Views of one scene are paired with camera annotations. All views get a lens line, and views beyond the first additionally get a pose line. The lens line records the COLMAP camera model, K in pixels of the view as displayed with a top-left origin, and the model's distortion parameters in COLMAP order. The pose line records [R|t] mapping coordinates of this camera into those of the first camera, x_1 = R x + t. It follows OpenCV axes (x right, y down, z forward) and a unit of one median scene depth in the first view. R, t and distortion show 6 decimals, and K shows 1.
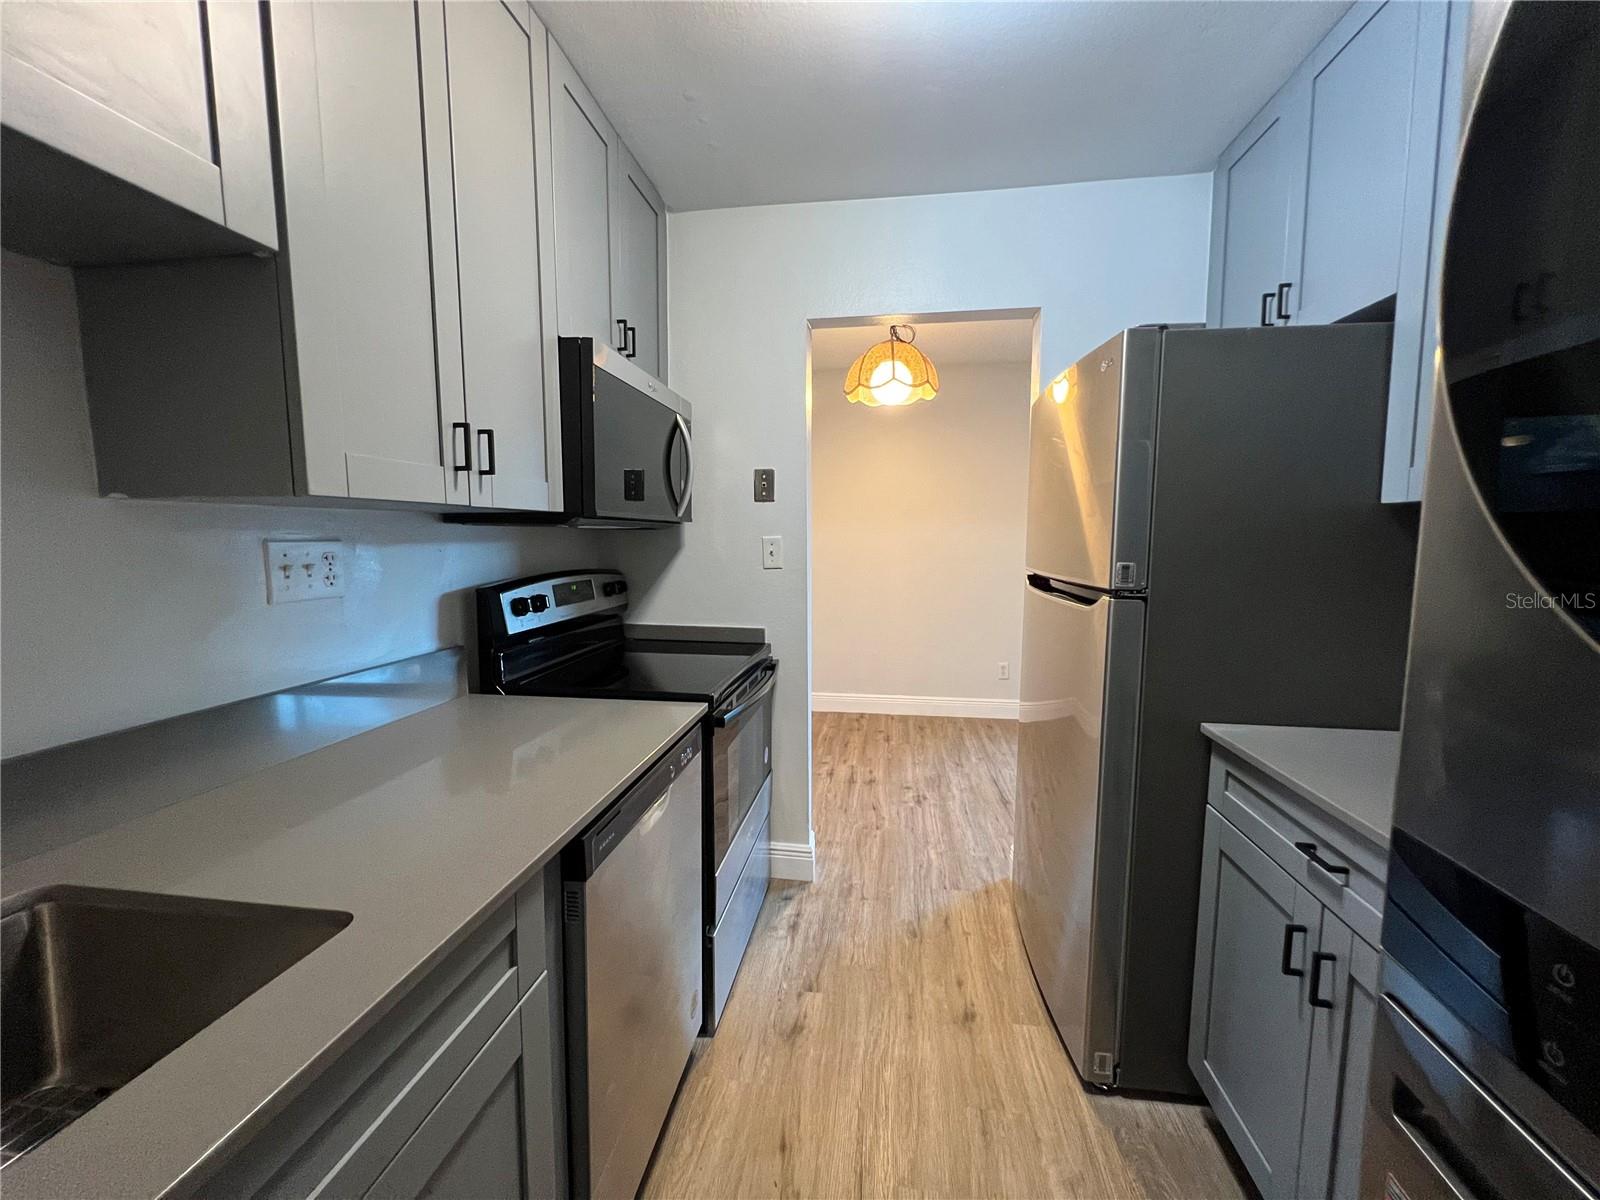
lens RADIAL K [[640.5, 0, 798.6], [0, 640.5, 595.6], [0, 0, 1]] dist [0.000907, -0.000161]
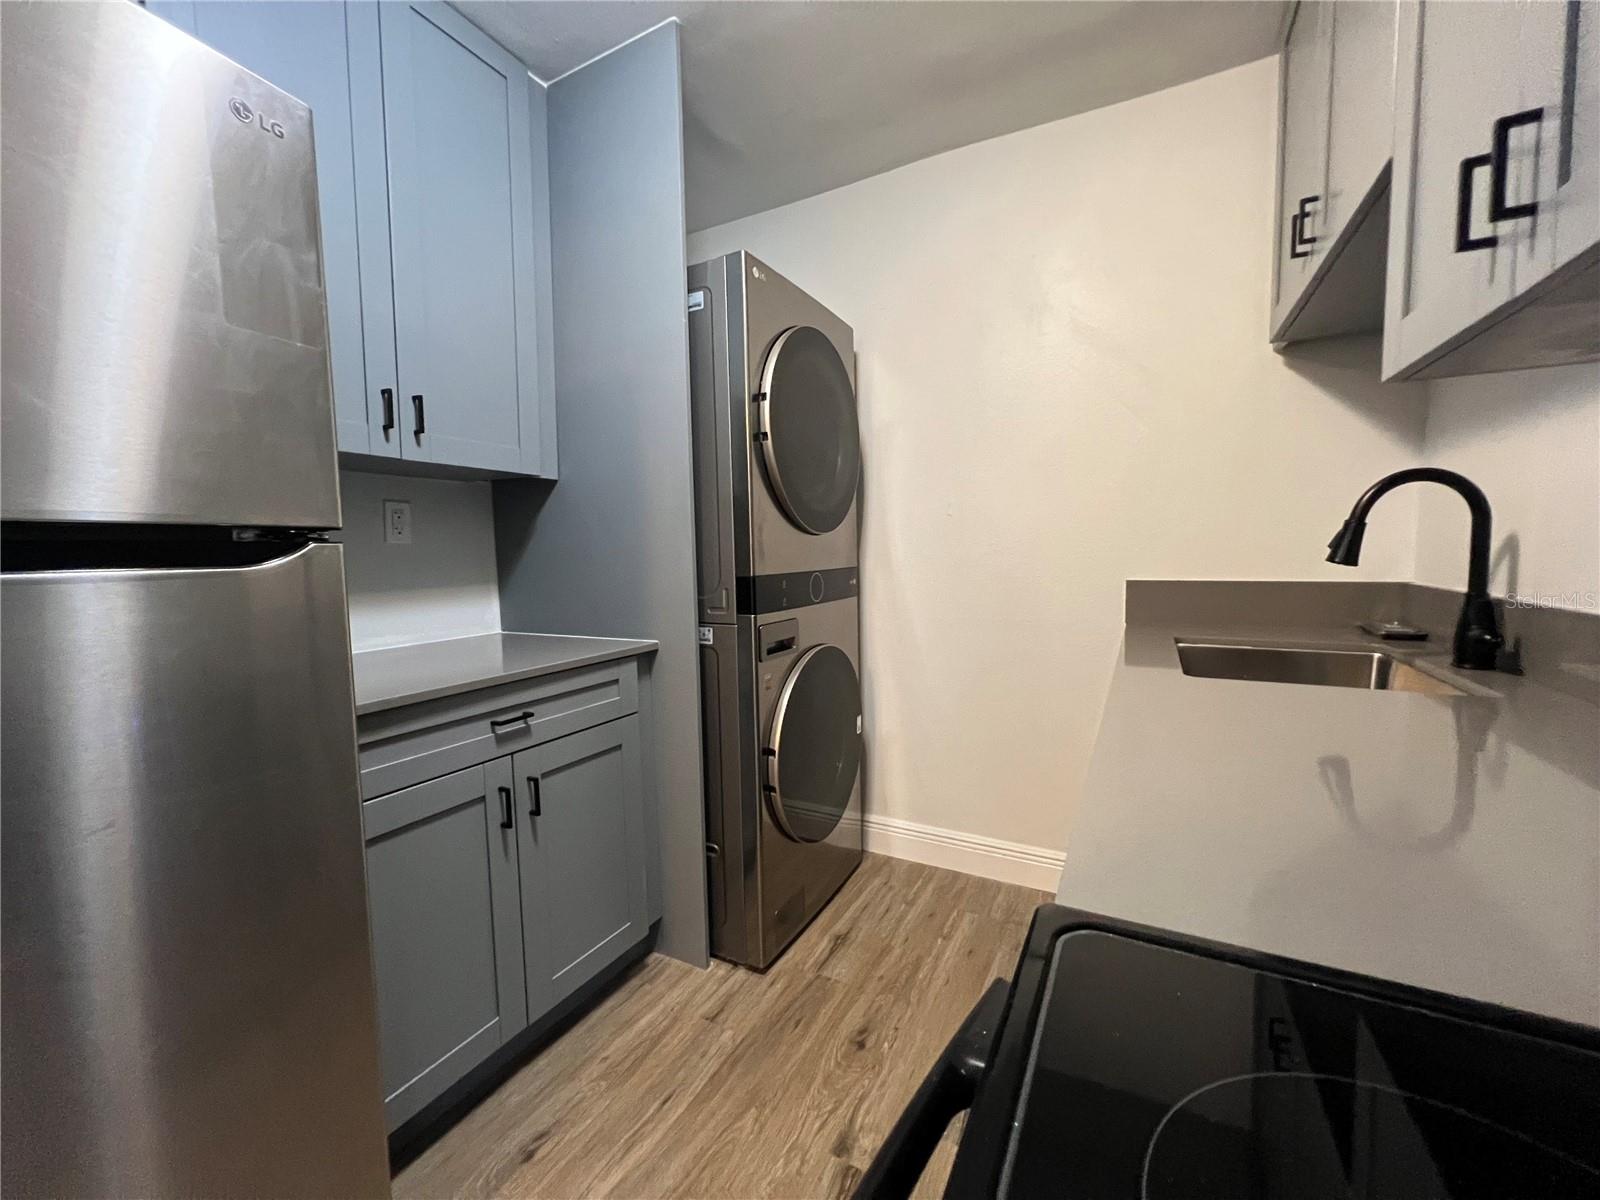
lens RADIAL K [[640.5, 0, 798.6], [0, 640.5, 595.6], [0, 0, 1]] dist [0.000907, -0.000161]
pose [[-0.942248, -0.011541, 0.334716, -0.091839], [0.047210, 0.984851, 0.166855, -0.022286], [-0.331571, 0.173021, -0.927429, 0.879910]]
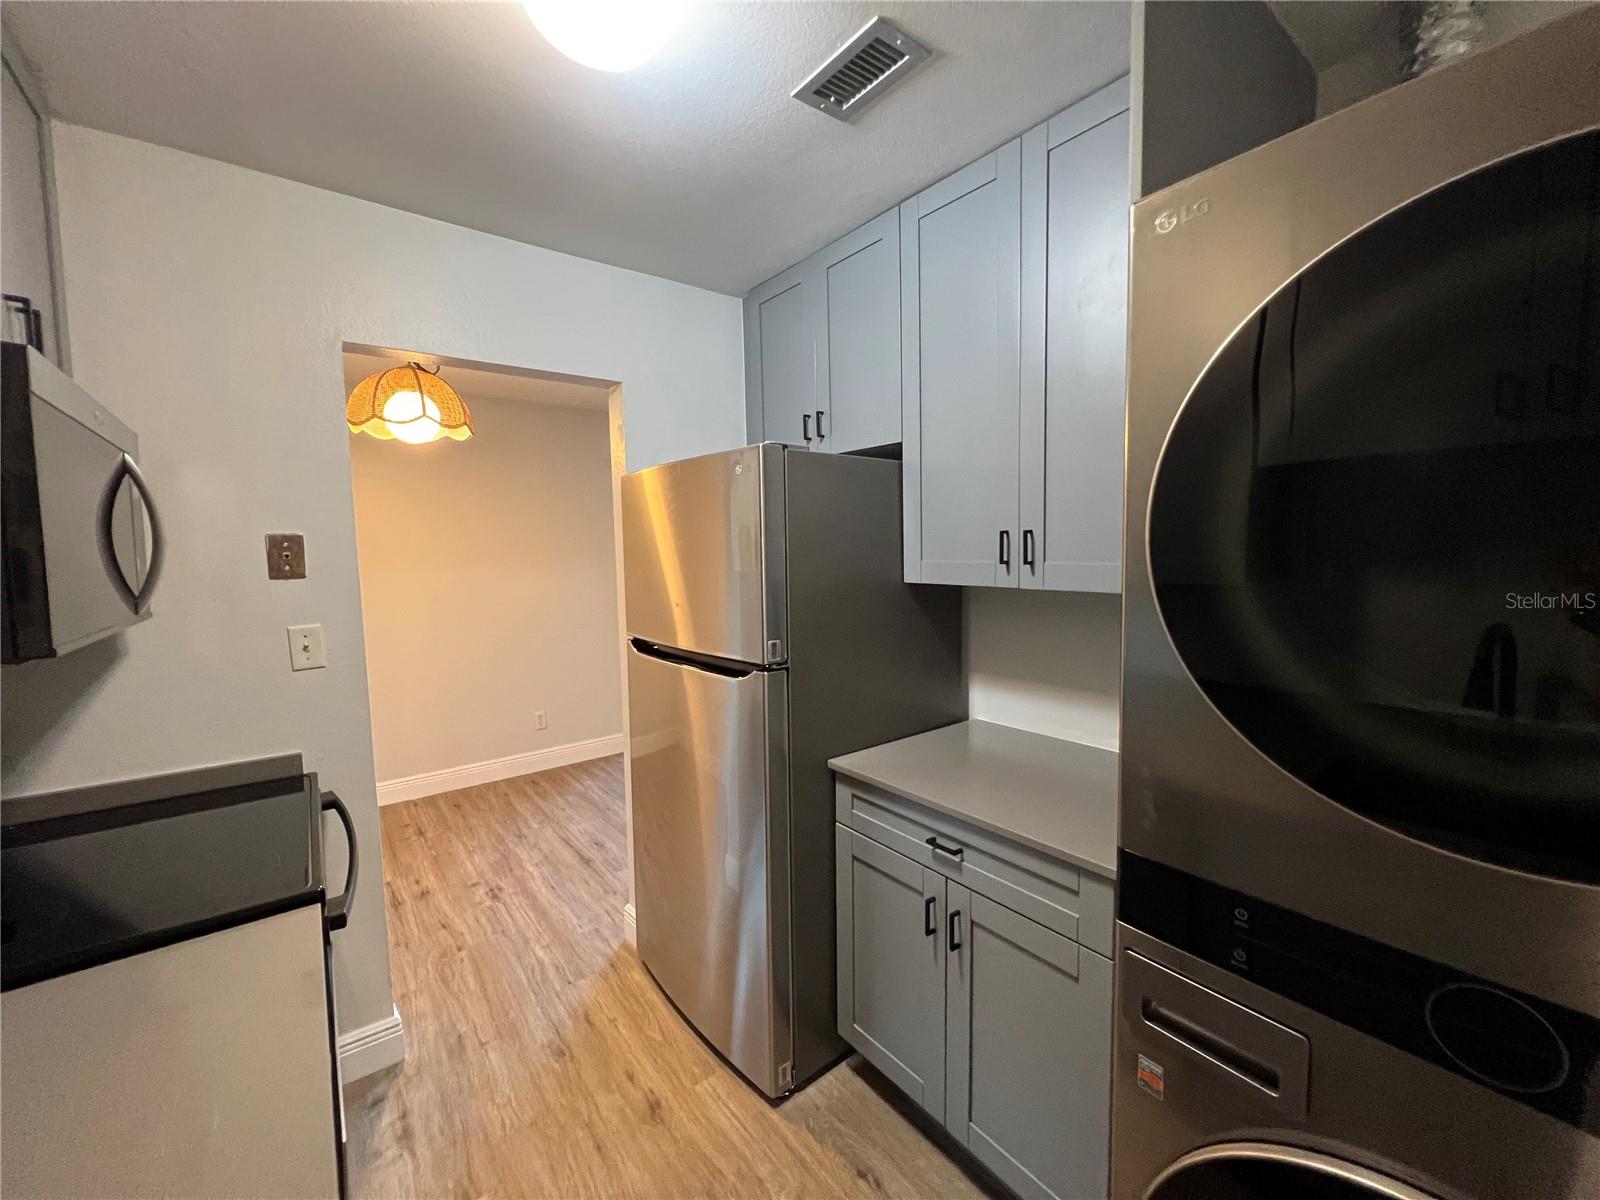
lens RADIAL K [[640.5, 0, 798.6], [0, 640.5, 595.6], [0, 0, 1]] dist [0.000907, -0.000161]
pose [[0.692243, -0.067945, 0.718459, -0.184218], [0.088744, 0.996017, 0.008687, -0.087236], [-0.716187, 0.057745, 0.695515, 0.091748]]
